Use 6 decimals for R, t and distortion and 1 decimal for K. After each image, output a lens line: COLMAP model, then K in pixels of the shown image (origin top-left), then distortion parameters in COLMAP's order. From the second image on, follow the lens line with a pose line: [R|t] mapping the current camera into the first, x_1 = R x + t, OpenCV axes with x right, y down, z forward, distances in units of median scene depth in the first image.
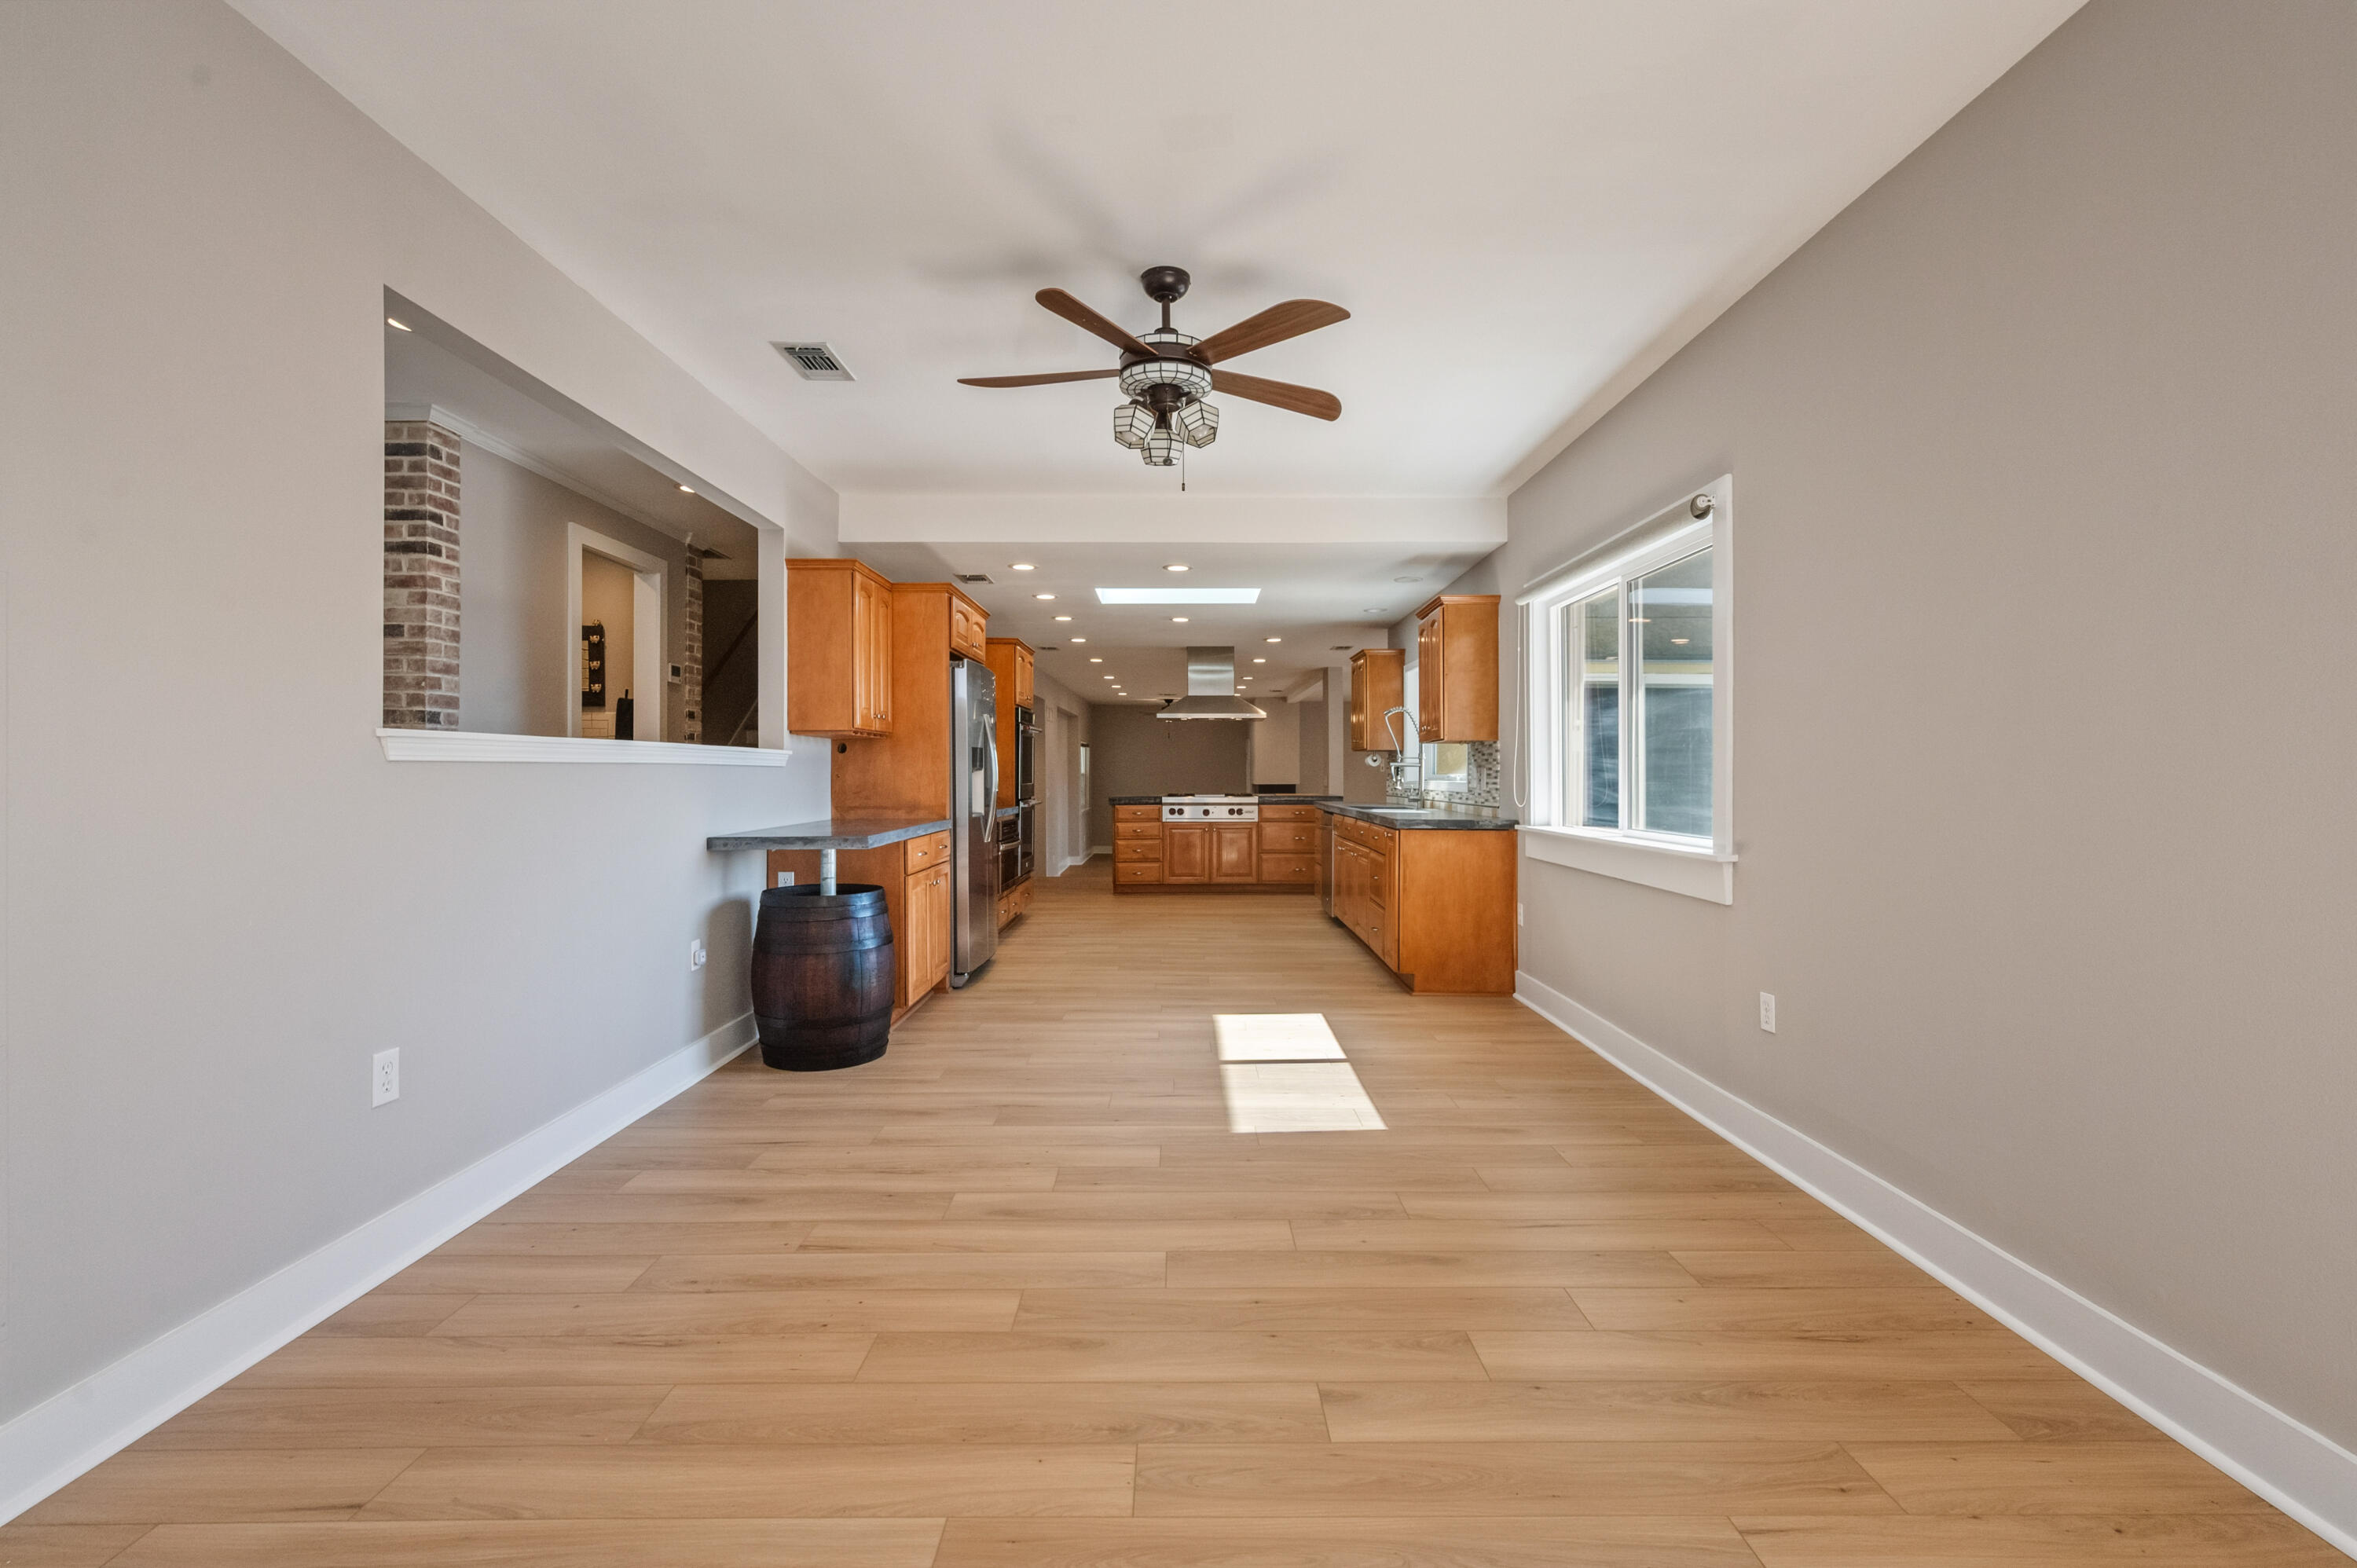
lens RADIAL K [[1092.0, 0, 1186.6], [0, 1092.0, 769.6], [0, 0, 1]] dist [0.001971, -0.000546]
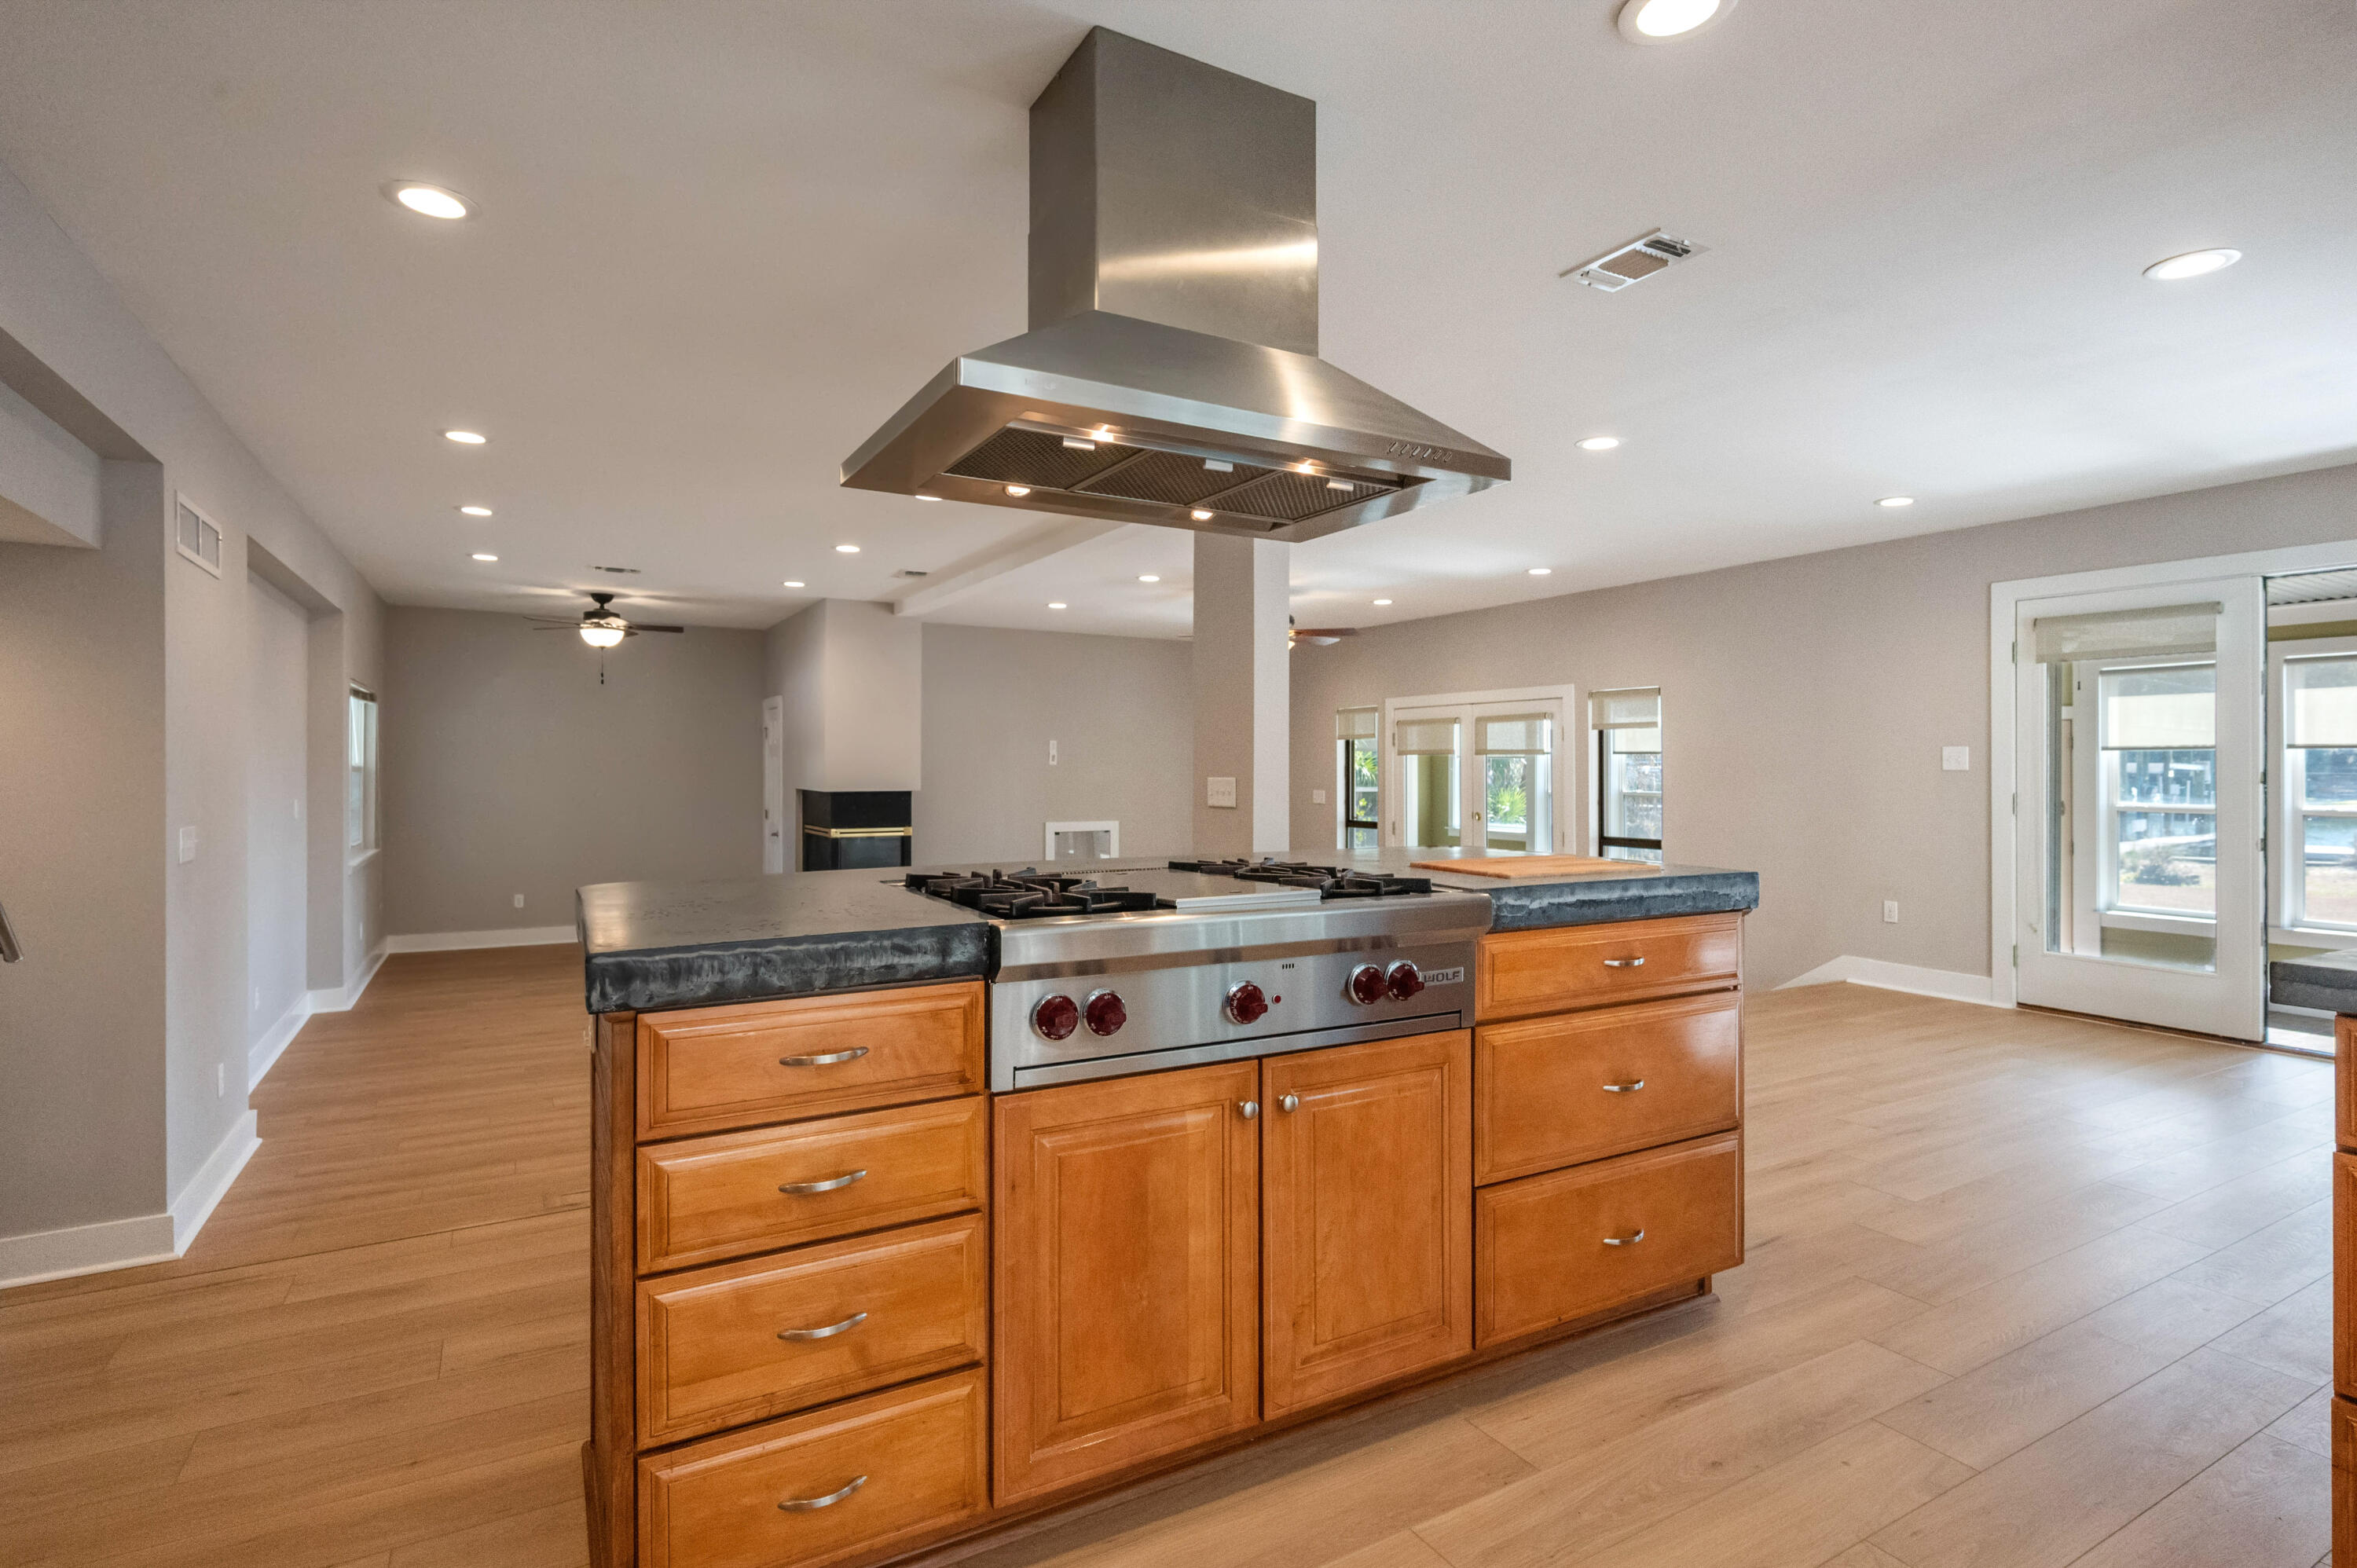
lens RADIAL K [[1167.6, 0, 1193.8], [0, 1167.6, 765.2], [0, 0, 1]] dist [0.000122, 0.002756]
pose [[0.866041, 0.004121, 0.499956, -0.046663], [-0.003793, 0.999991, -0.001672, 0.002124], [-0.499958, -0.000448, 0.866049, 0.508658]]
